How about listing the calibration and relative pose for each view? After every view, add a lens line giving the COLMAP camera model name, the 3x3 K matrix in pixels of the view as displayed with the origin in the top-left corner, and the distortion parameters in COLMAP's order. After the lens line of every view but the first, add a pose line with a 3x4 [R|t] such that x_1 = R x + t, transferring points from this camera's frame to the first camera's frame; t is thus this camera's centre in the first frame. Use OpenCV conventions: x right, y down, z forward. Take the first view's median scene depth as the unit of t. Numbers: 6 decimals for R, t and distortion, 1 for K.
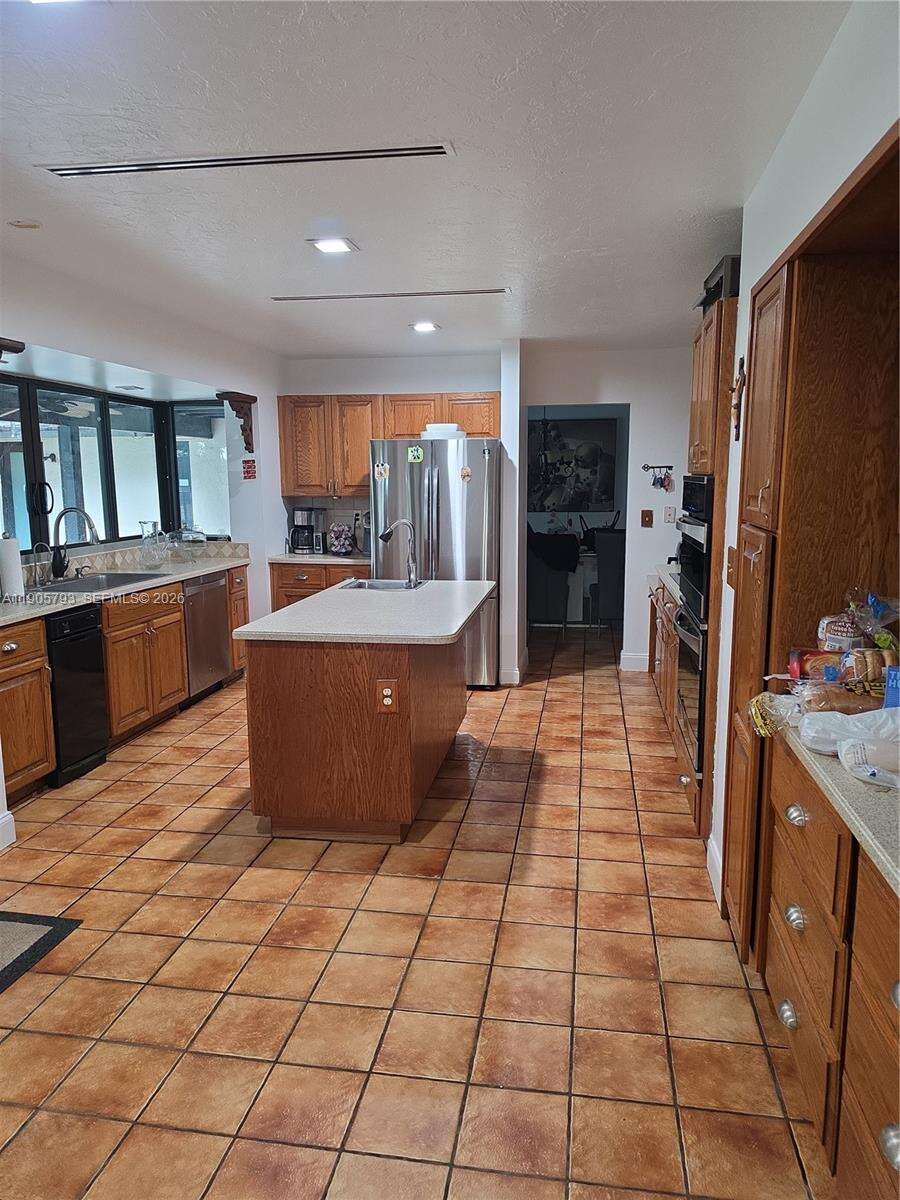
lens RADIAL K [[810.5, 0, 450.0], [0, 810.5, 600.0], [0, 0, 1]] dist [0.005918, 0.000578]
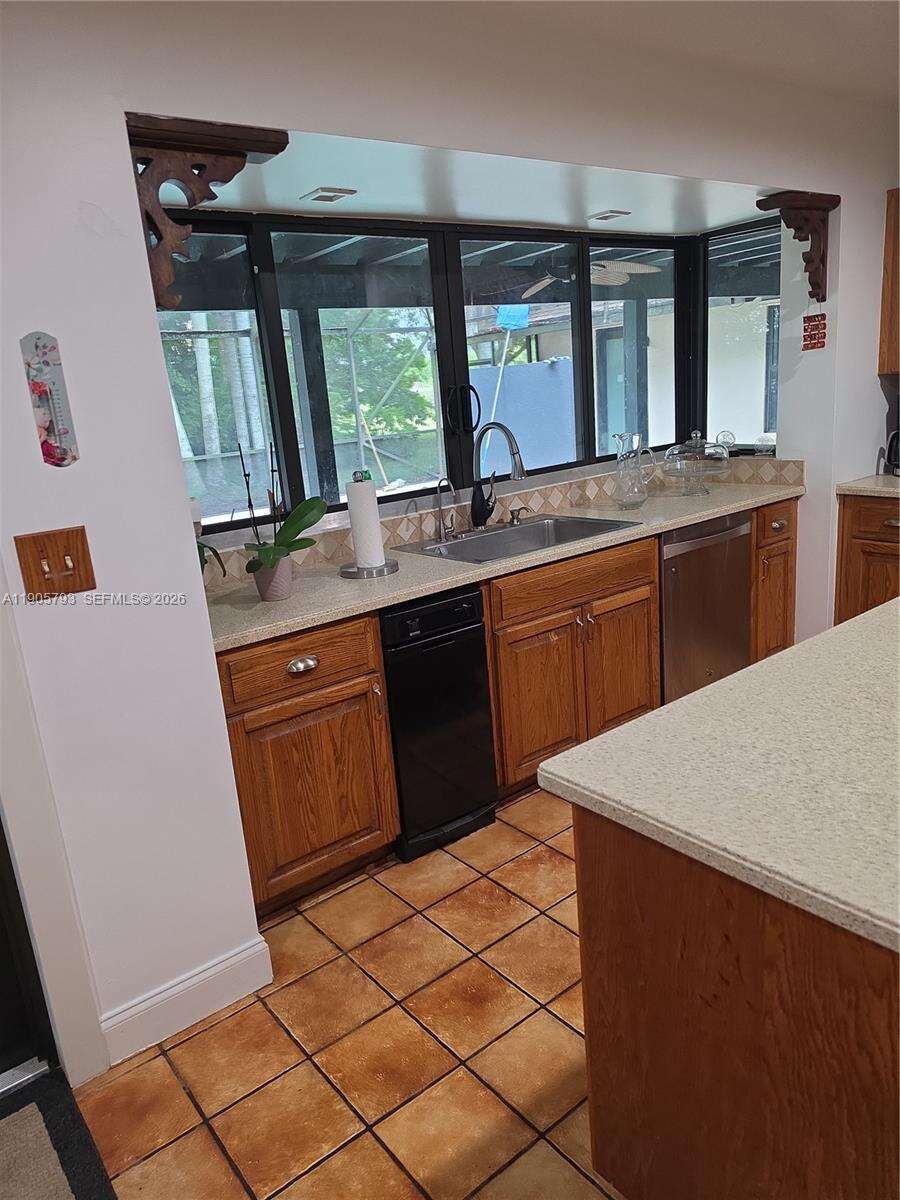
lens RADIAL K [[816.4, 0, 444.1], [0, 816.4, 601.4], [0, 0, 1]] dist [0.098768, -0.125113]
pose [[0.735258, 0.116873, -0.667635, -0.032661], [-0.021561, 0.988556, 0.149307, -0.074087], [0.677444, -0.095384, 0.729363, 0.508219]]
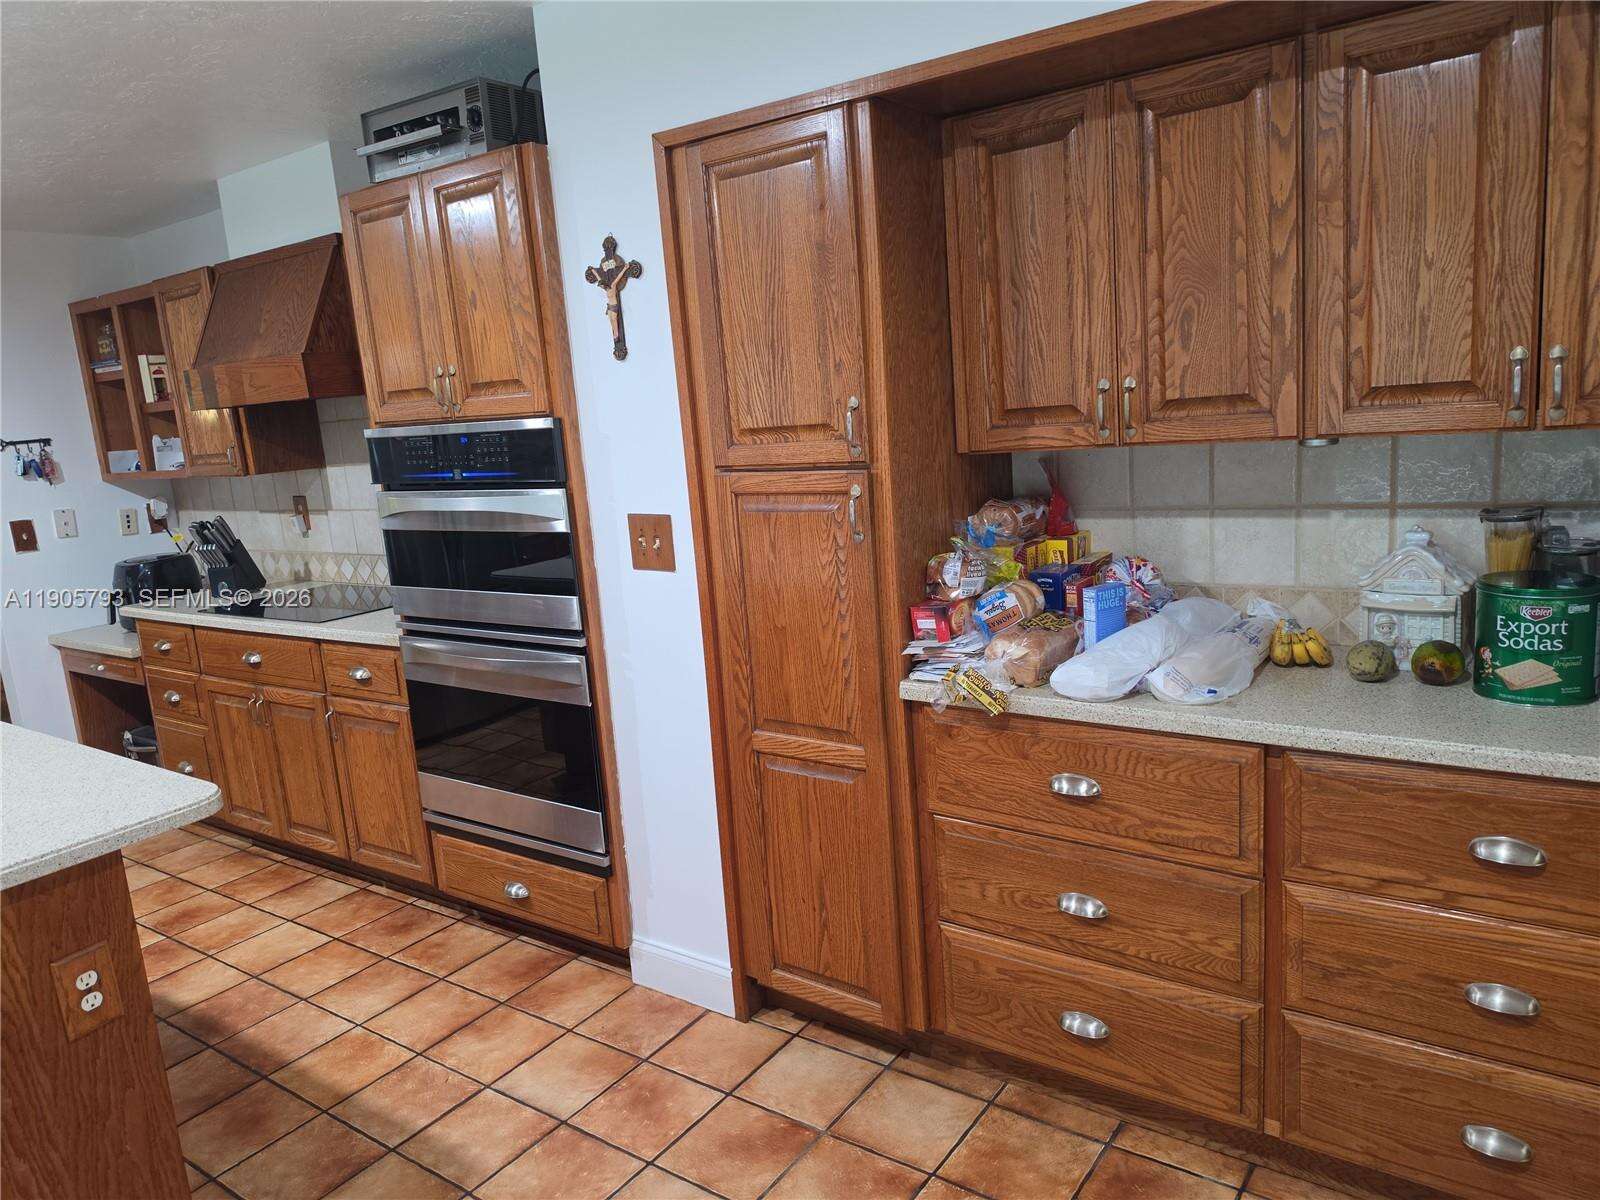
lens RADIAL K [[1106.8, 0, 756.7], [0, 1106.8, 595.6], [0, 0, 1]] dist [0.065501, -0.056384]
pose [[0.459341, -0.192911, 0.867059, -0.282258], [0.214688, 0.971303, 0.102369, -0.046905], [-0.861925, 0.139125, 0.487575, 0.291058]]
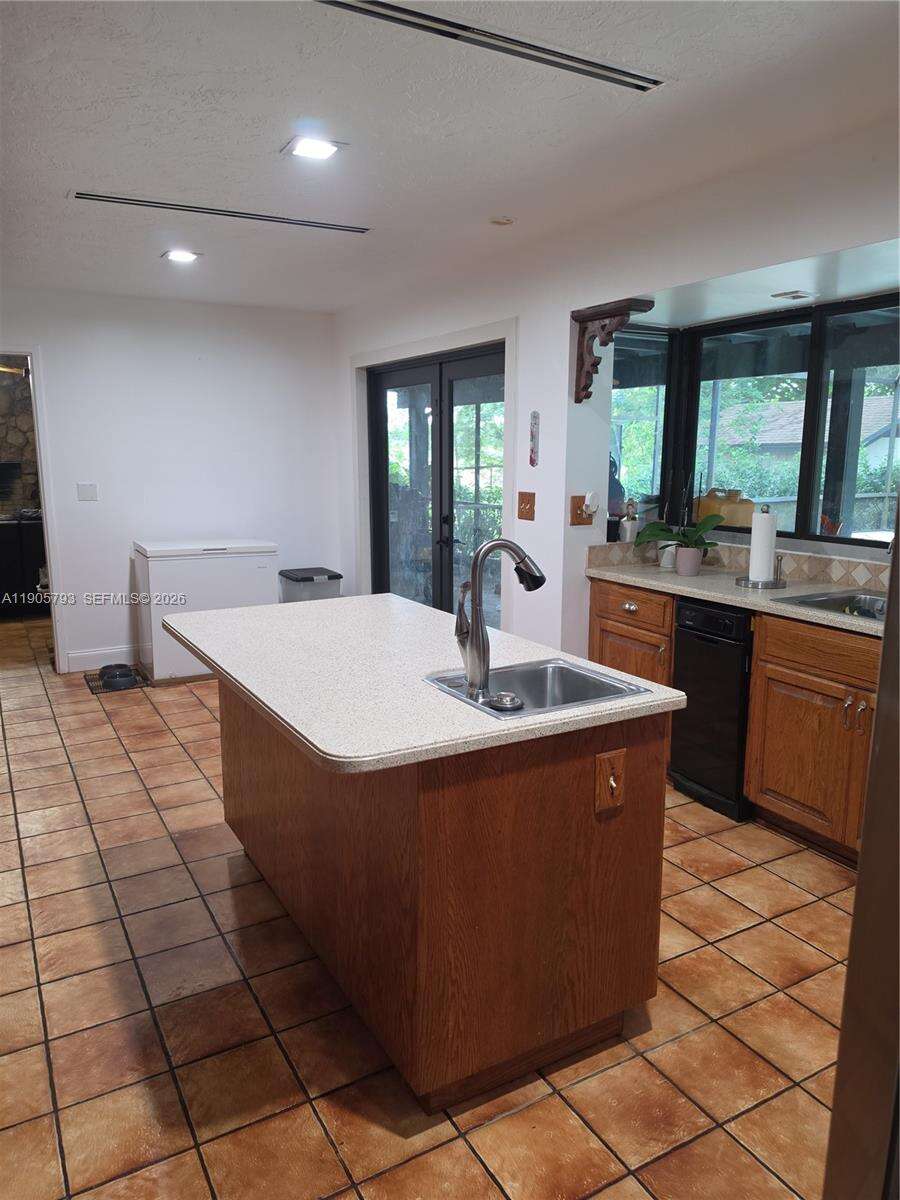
lens RADIAL K [[830.1, 0, 451.4], [0, 830.1, 592.8], [0, 0, 1]] dist [0.065501, -0.056384]
pose [[-0.769587, 0.117881, -0.627566, 0.242010], [-0.091835, 0.952162, 0.291469, -0.204162], [0.631903, 0.281944, -0.721946, 1.339570]]
